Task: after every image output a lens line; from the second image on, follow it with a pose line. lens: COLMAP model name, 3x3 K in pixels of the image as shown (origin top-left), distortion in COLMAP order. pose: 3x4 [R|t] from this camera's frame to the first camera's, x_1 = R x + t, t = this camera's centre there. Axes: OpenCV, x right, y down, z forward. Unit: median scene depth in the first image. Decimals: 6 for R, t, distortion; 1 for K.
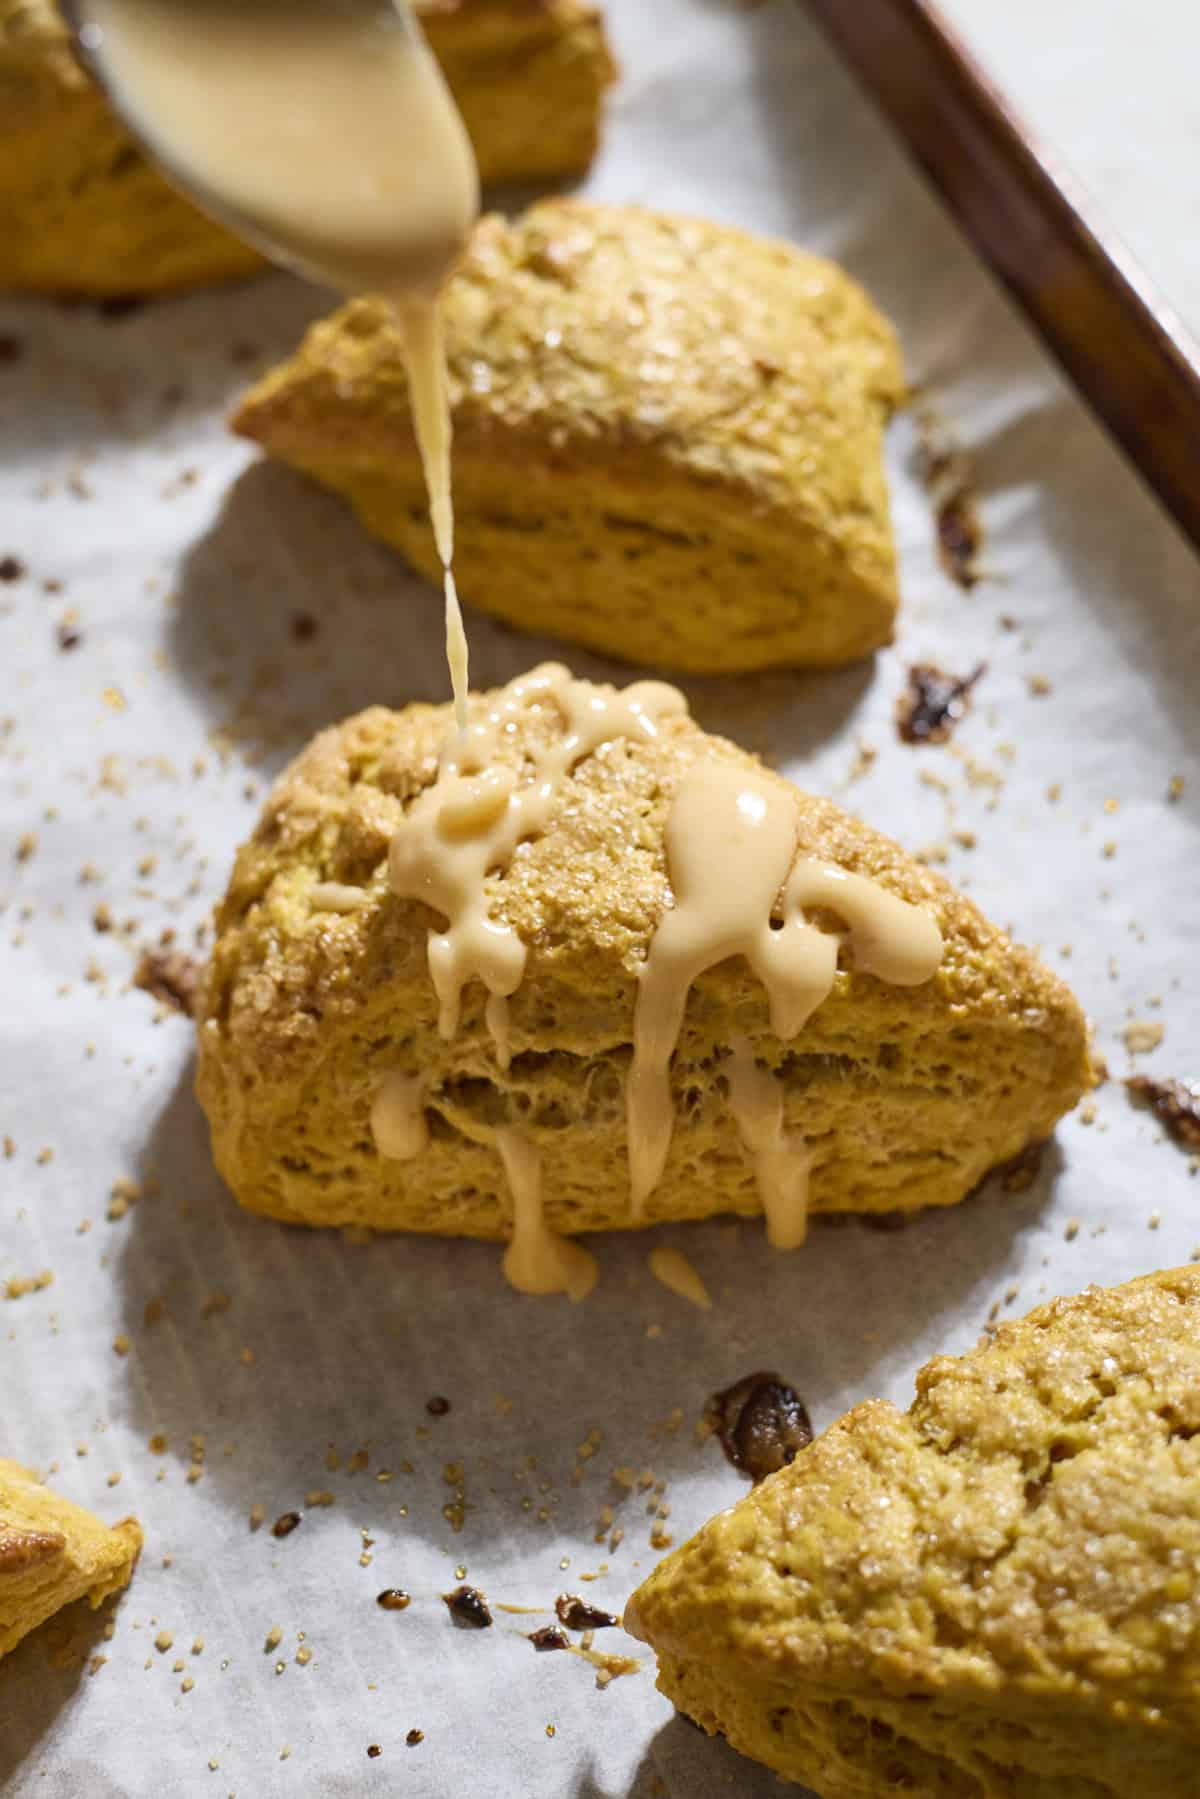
lens RADIAL K [[2599.0, 0, 590.5], [0, 2599.0, 902.3], [0, 0, 1]] dist [-0.119747, 0.000000]
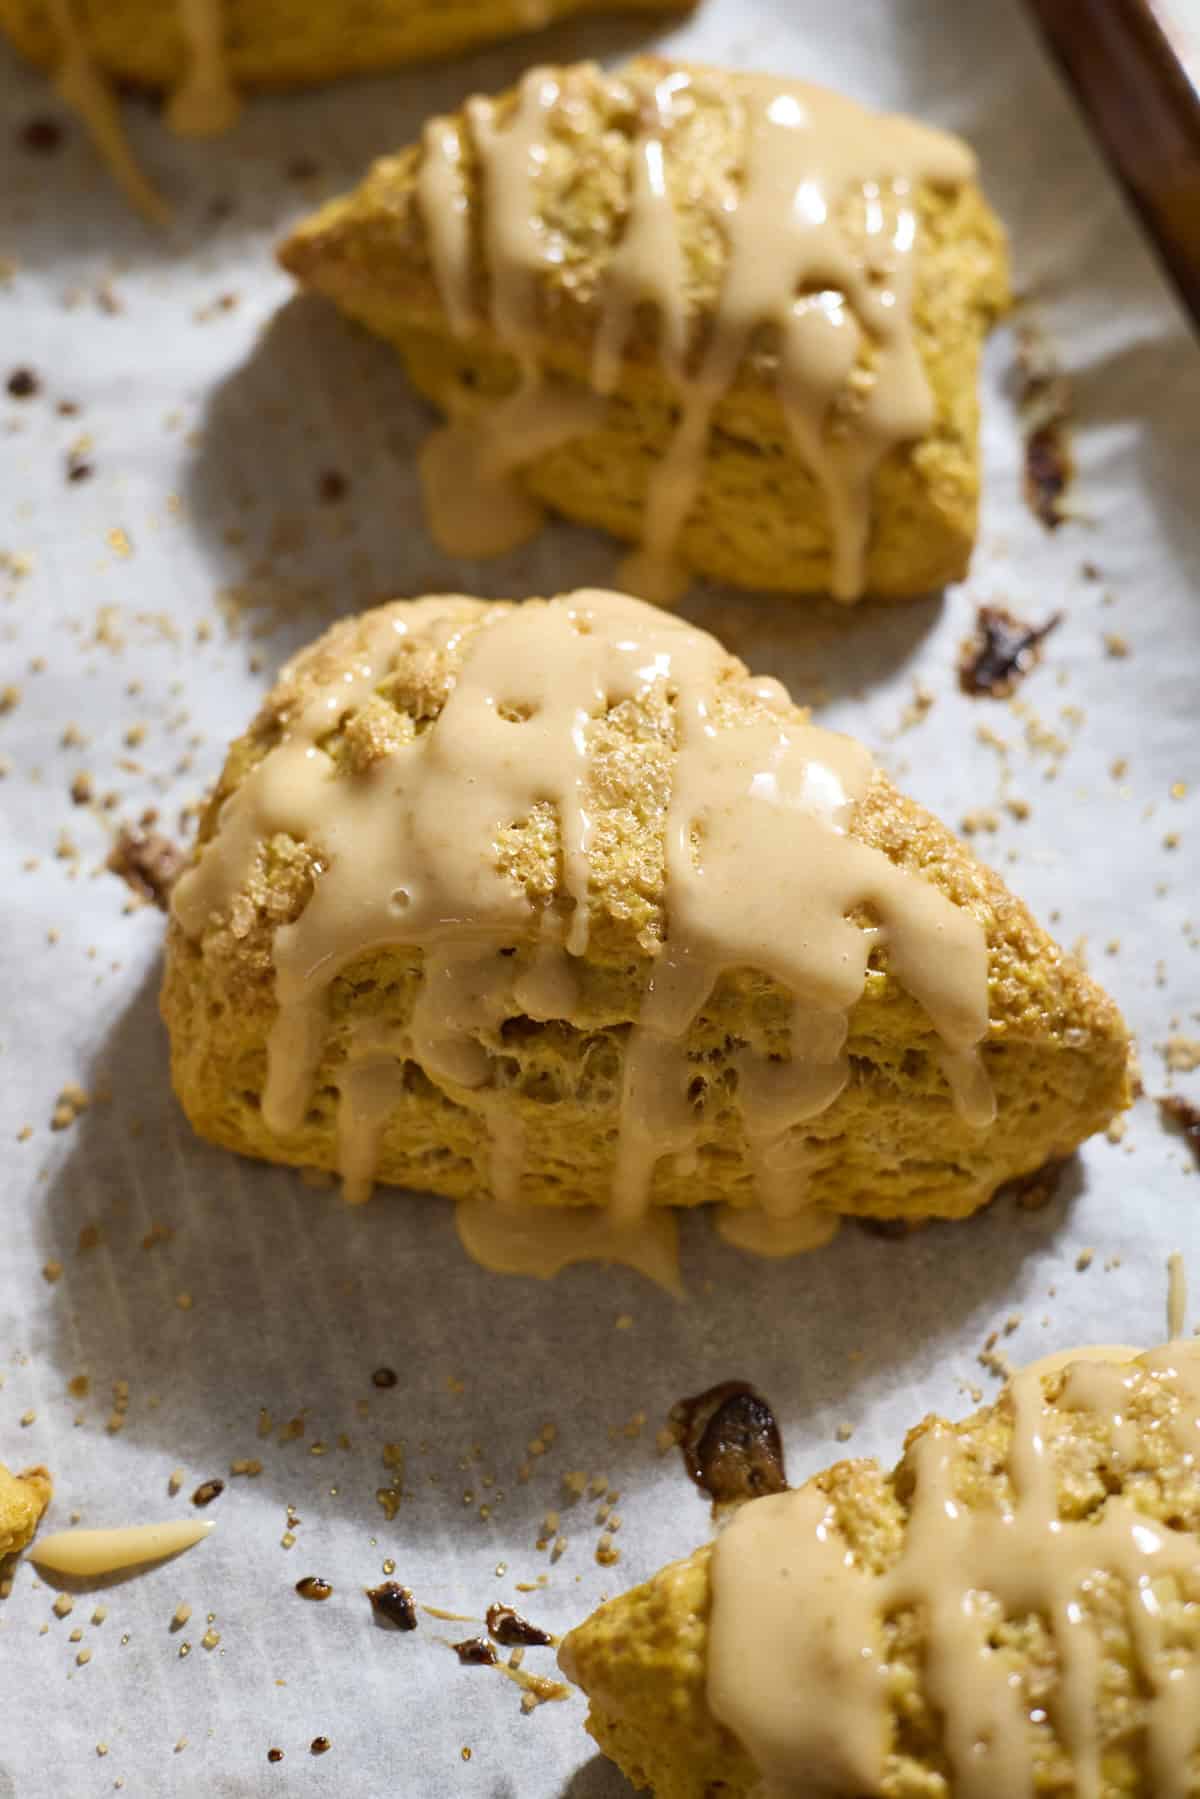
lens RADIAL K [[2599.0, 0, 609.4], [0, 2599.0, 897.9], [0, 0, 1]] dist [-0.119747, 0.000000]
pose [[0.993488, 0.113291, 0.012130, -0.009406], [-0.113895, 0.990404, 0.078285, -0.056554], [-0.003145, -0.079157, 0.996857, 0.088678]]
